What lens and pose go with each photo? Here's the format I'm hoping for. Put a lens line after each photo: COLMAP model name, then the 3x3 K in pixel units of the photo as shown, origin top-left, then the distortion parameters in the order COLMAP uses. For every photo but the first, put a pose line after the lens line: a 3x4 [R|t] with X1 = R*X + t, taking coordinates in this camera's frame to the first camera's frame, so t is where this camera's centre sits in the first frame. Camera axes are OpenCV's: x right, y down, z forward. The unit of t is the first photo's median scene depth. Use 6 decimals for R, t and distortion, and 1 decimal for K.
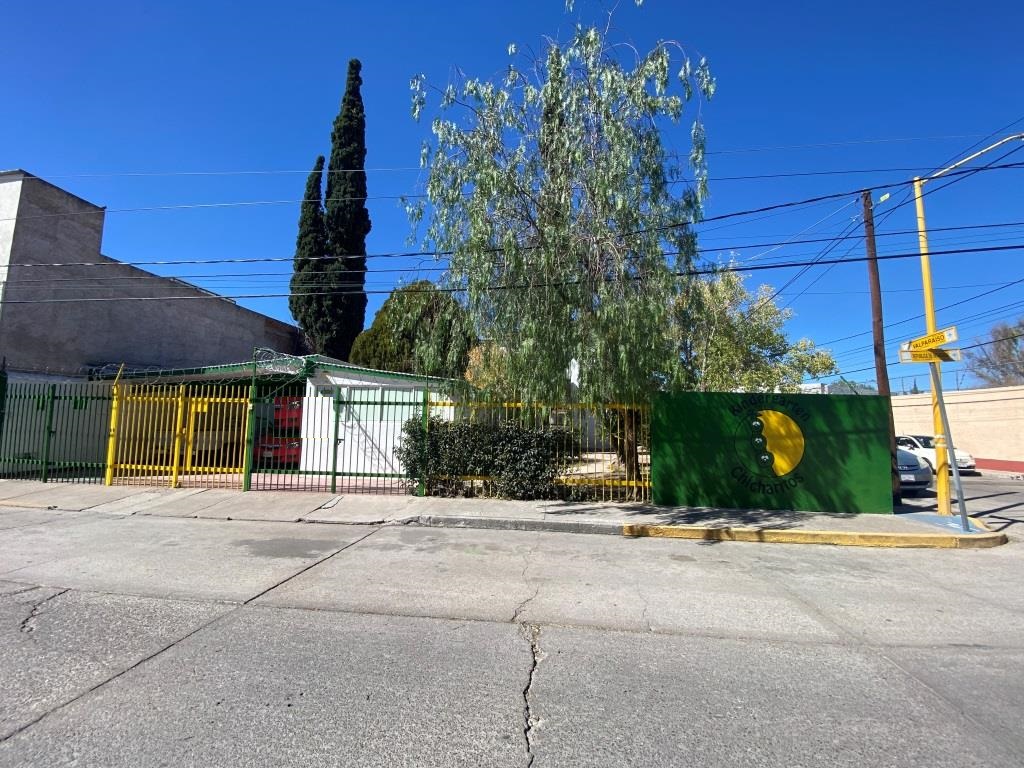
lens RADIAL K [[418.0, 0, 503.9], [0, 418.0, 383.3], [0, 0, 1]] dist [0.016083, -0.015665]
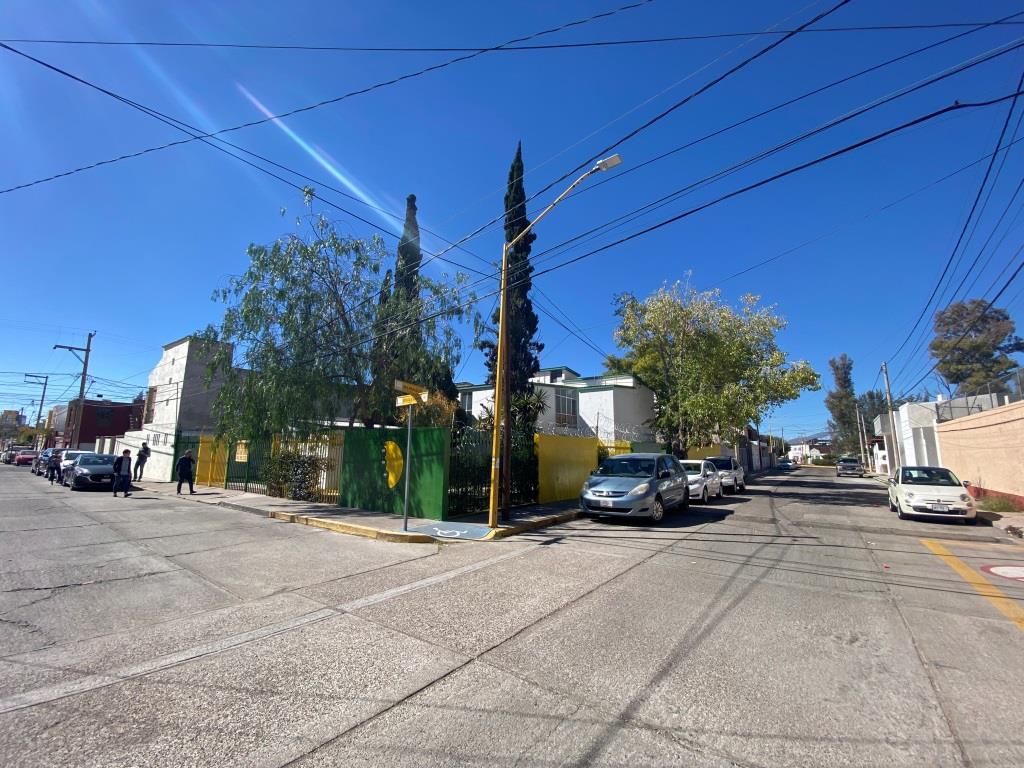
lens RADIAL K [[418.0, 0, 503.9], [0, 418.0, 383.3], [0, 0, 1]] dist [0.016083, -0.015665]
pose [[0.859748, -0.093326, -0.502119, 1.394088], [0.051352, 0.993977, -0.096817, 0.023622], [0.508130, 0.057454, 0.859362, -0.015919]]
